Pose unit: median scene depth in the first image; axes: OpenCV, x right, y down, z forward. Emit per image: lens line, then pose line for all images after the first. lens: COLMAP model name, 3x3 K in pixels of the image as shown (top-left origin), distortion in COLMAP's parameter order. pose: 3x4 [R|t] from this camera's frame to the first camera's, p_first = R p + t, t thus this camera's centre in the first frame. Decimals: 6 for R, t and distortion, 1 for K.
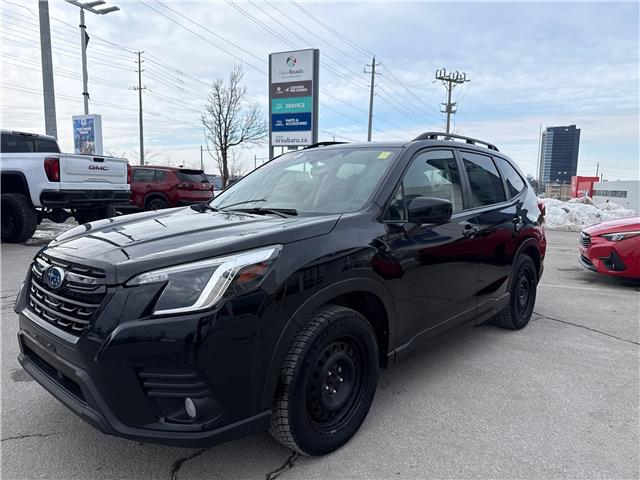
lens RADIAL K [[462.9, 0, 311.9], [0, 462.9, 243.8], [0, 0, 1]] dist [0.048878, -0.078585]
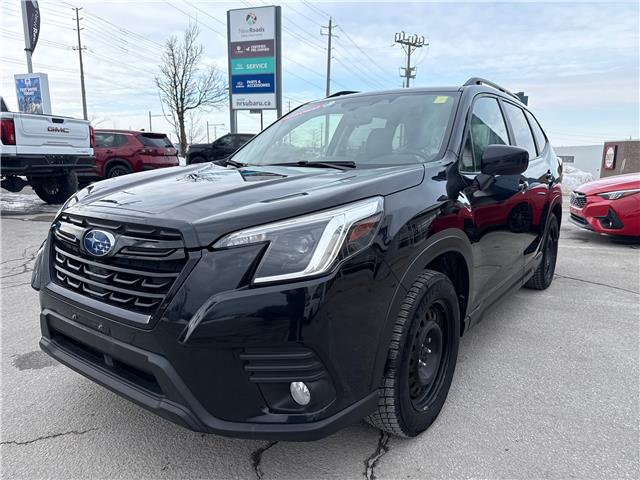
lens RADIAL K [[466.8, 0, 310.2], [0, 466.8, 244.7], [0, 0, 1]] dist [-0.004043, 0.000818]
pose [[0.994901, -0.025846, 0.097486, -0.091066], [0.019206, 0.997470, 0.068441, 0.009395], [-0.099008, -0.066220, 0.992881, 0.056726]]
